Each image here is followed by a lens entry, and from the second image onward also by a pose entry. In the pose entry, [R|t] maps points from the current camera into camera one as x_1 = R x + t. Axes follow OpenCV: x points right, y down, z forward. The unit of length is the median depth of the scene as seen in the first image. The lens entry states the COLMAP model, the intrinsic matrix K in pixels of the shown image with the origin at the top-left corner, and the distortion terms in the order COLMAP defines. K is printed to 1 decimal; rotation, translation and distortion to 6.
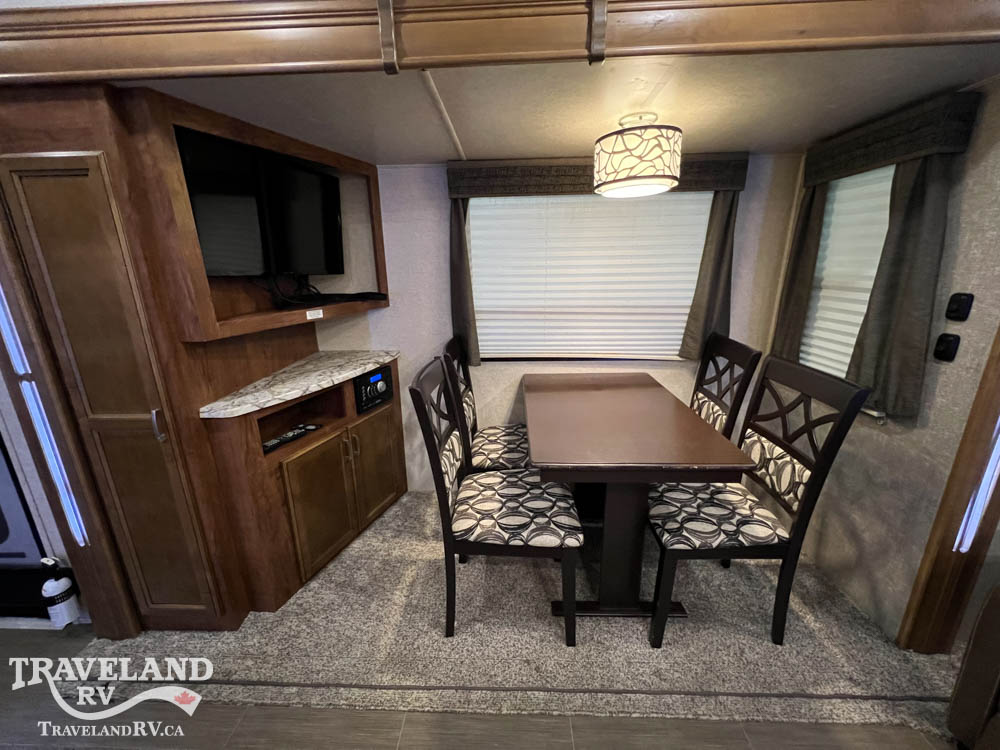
lens RADIAL K [[399.7, 0, 497.9], [0, 399.7, 373.2], [0, 0, 1]] dist [-0.001093, 0.000302]
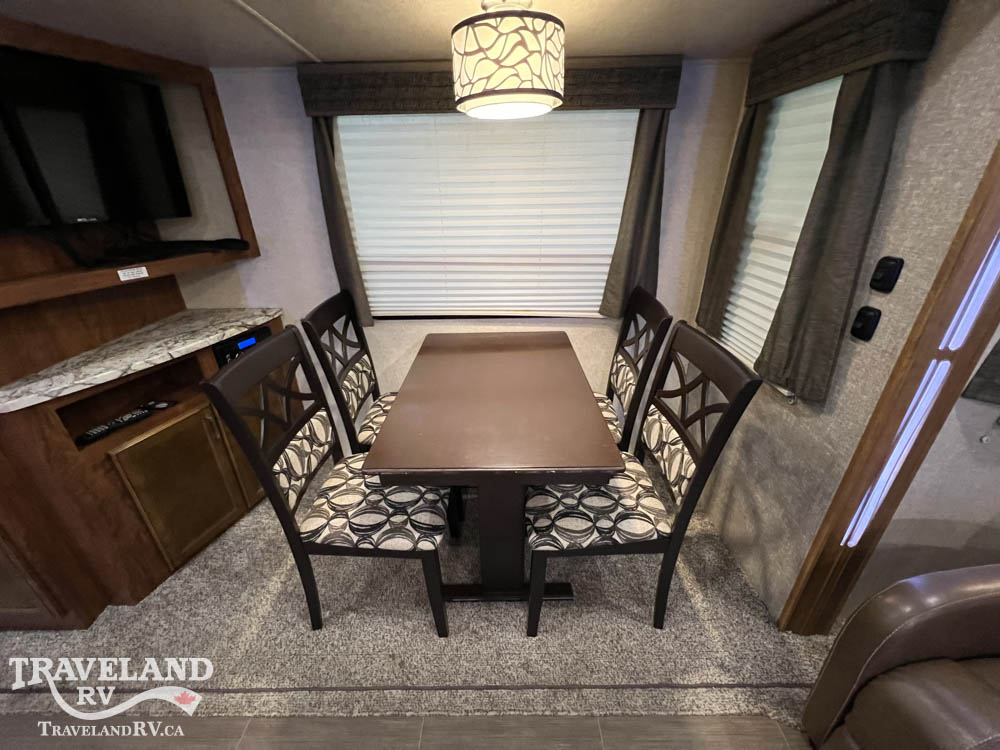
lens RADIAL K [[399.7, 0, 497.9], [0, 399.7, 372.8], [0, 0, 1]] dist [-0.001093, 0.000302]
pose [[0.999402, -0.012538, 0.032227, 0.286643], [0.006822, 0.985127, 0.171690, -0.095136], [-0.033900, -0.171367, 0.984624, 0.166632]]
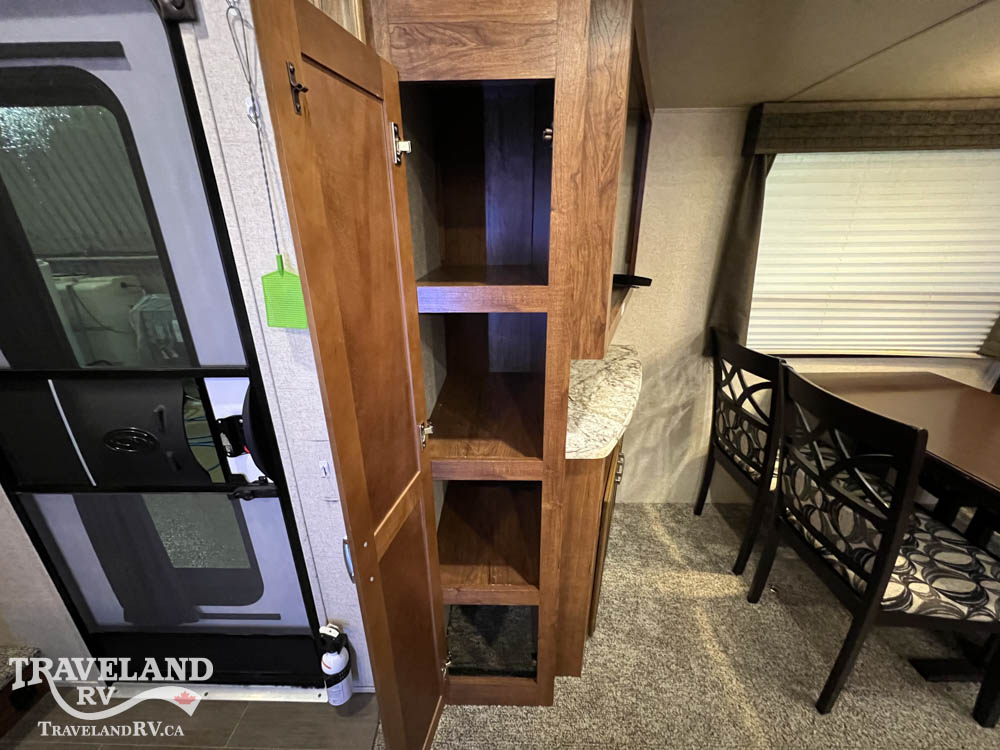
lens RADIAL K [[399.7, 0, 496.9], [0, 399.7, 372.8], [0, 0, 1]] dist [-0.001093, 0.000302]
pose [[0.999916, -0.000207, 0.012979, -0.815291], [-0.000848, 0.996695, 0.081228, -0.099333], [-0.012952, -0.081232, 0.996611, 0.258220]]
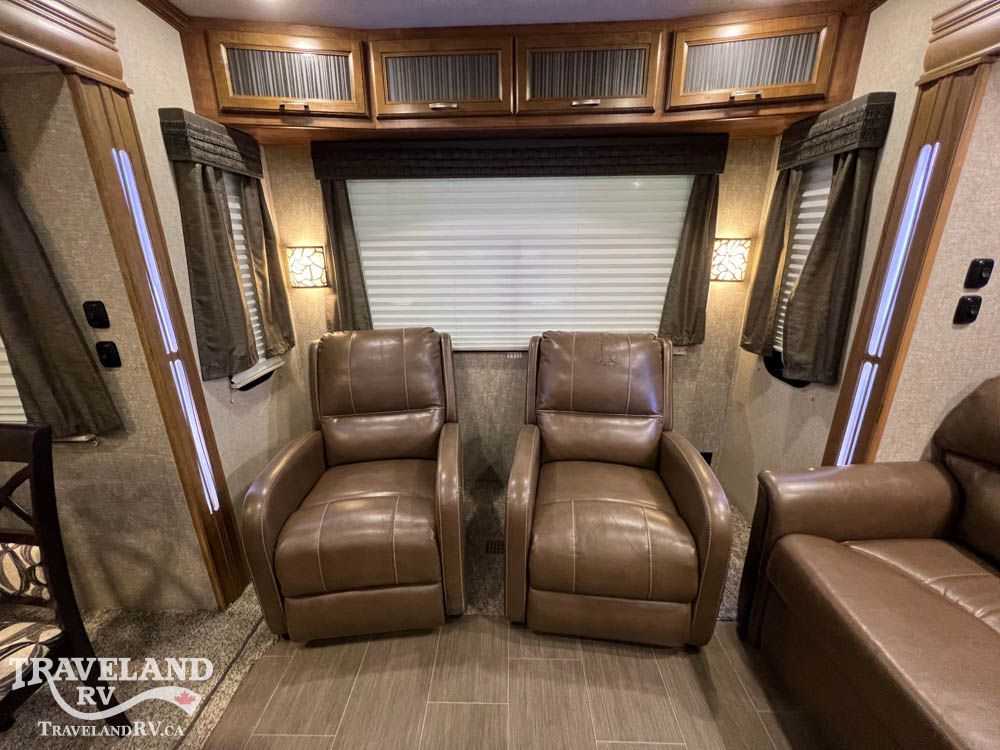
lens RADIAL K [[399.7, 0, 497.9], [0, 399.7, 372.9], [0, 0, 1]] dist [-0.001093, 0.000302]
pose [[-0.010362, -0.293751, 0.955826, 0.116064], [0.278904, 0.917094, 0.284871, -0.030006], [-0.960263, 0.269536, 0.072425, -0.003740]]
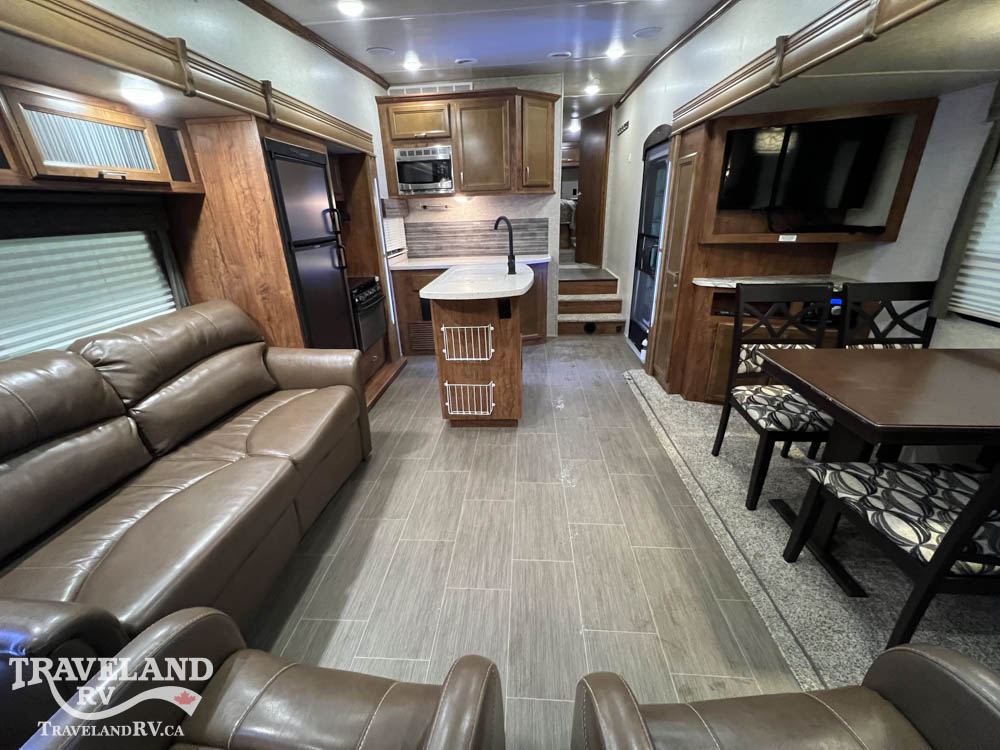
lens RADIAL K [[399.7, 0, 497.5], [0, 399.7, 372.6], [0, 0, 1]] dist [-0.001093, 0.000302]
pose [[-0.027830, 0.396369, -0.917669, 1.228379], [-0.234644, 0.889784, 0.391441, -0.040054], [0.971683, 0.226220, 0.068243, 0.003394]]
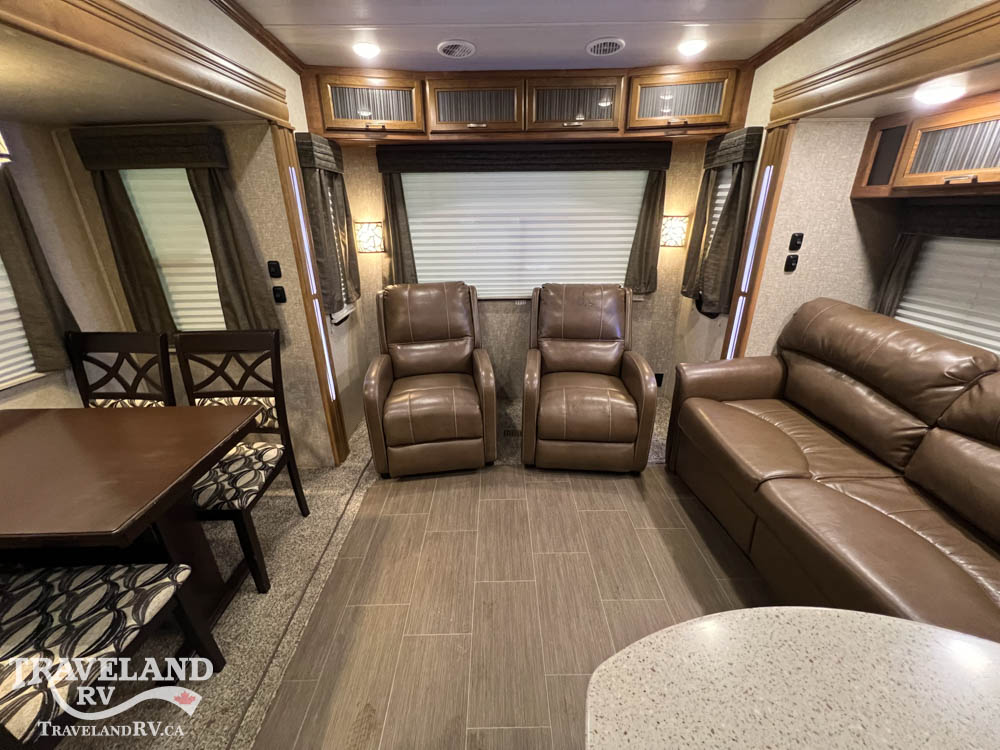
lens RADIAL K [[399.7, 0, 497.6], [0, 399.7, 373.2], [0, 0, 1]] dist [-0.001093, 0.000302]
pose [[-0.043954, -0.368698, 0.928509, -0.469206], [0.280086, 0.887587, 0.365707, -0.108337], [-0.958968, 0.276137, 0.064254, 0.109663]]
